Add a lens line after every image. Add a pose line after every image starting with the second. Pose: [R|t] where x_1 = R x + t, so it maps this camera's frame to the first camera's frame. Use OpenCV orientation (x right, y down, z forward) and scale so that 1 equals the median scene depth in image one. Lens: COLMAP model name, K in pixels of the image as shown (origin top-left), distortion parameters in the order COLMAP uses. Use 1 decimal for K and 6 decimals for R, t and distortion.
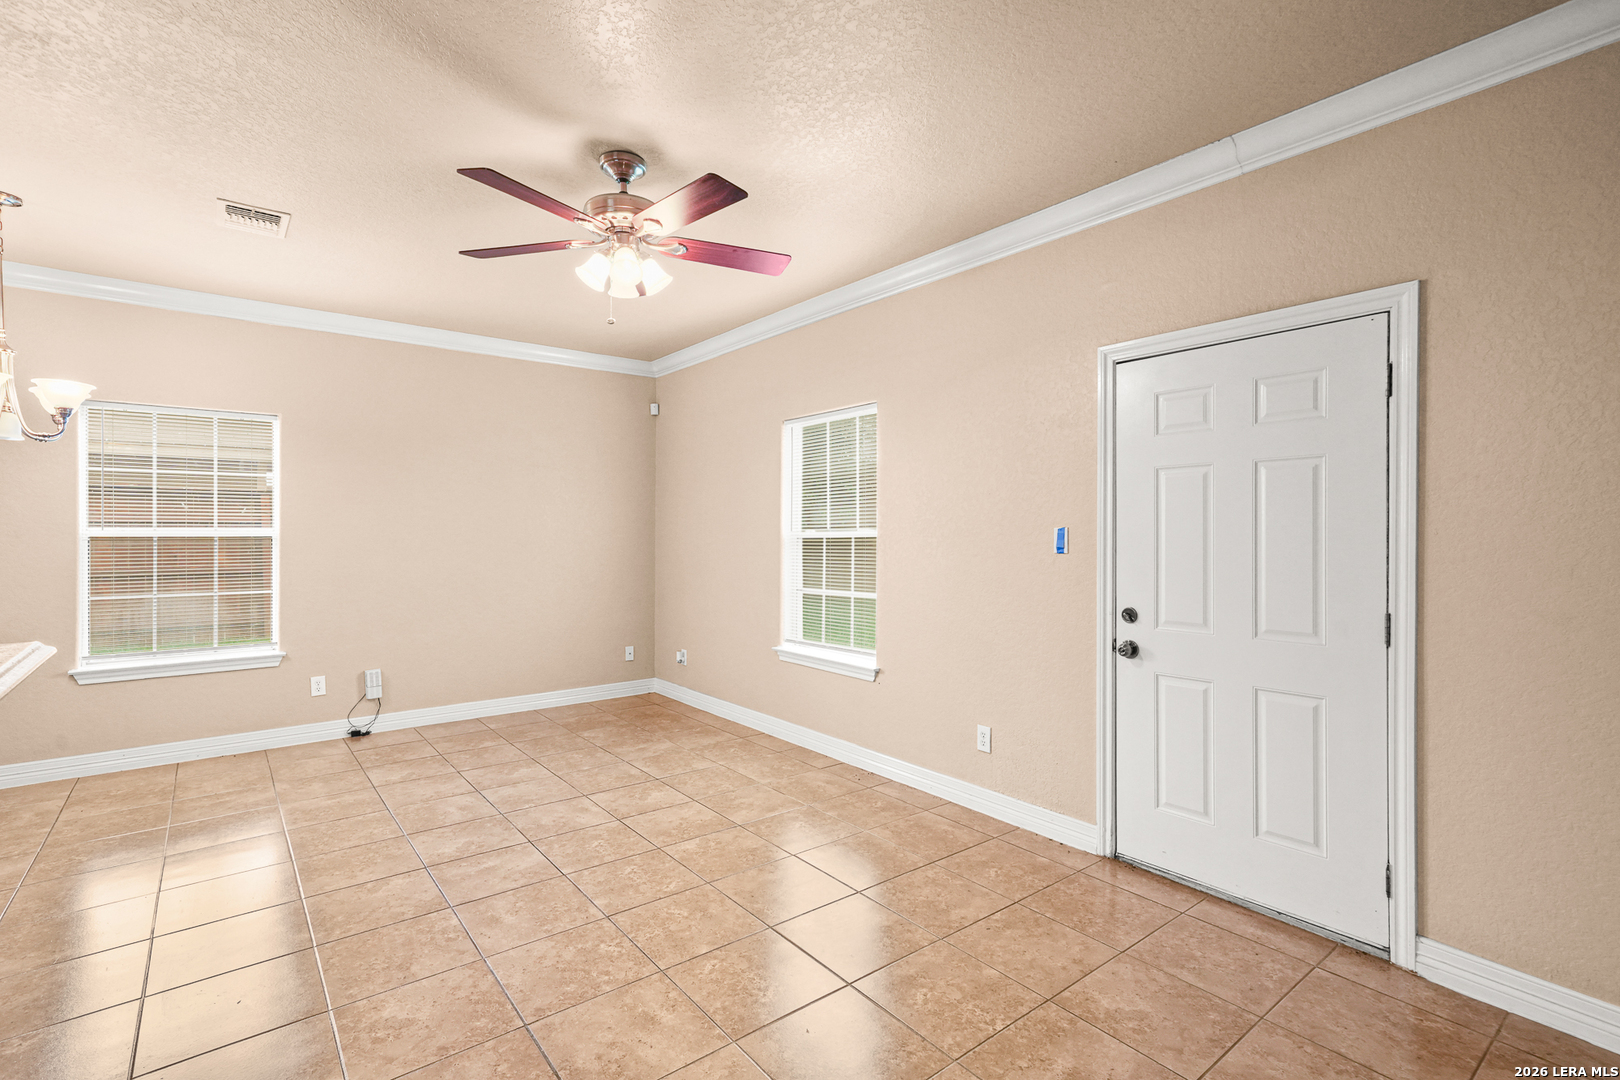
lens RADIAL K [[756.8, 0, 810.5], [0, 756.8, 533.6], [0, 0, 1]] dist [0.001011, 0.010511]
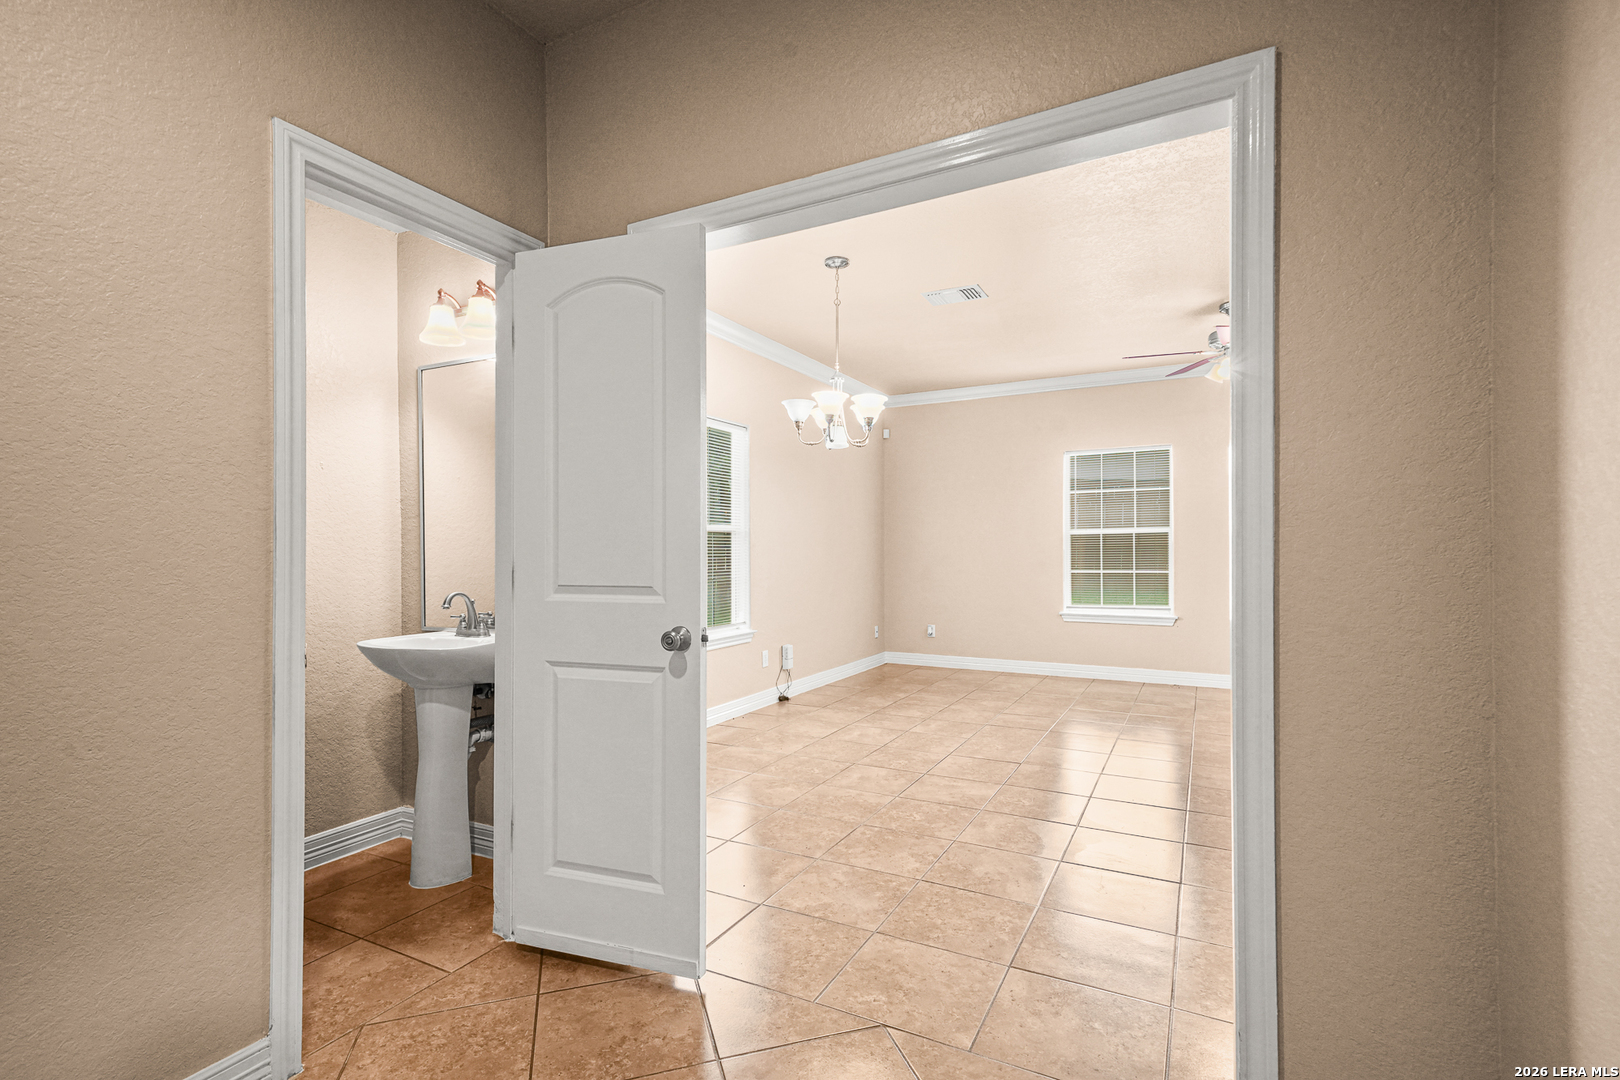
lens RADIAL K [[756.8, 0, 810.5], [0, 756.8, 533.6], [0, 0, 1]] dist [0.001011, 0.010511]
pose [[0.915456, 0.004345, 0.402395, -1.266846], [0.005736, 0.999699, -0.023843, 0.043655], [-0.402377, 0.024135, 0.915156, -0.120348]]
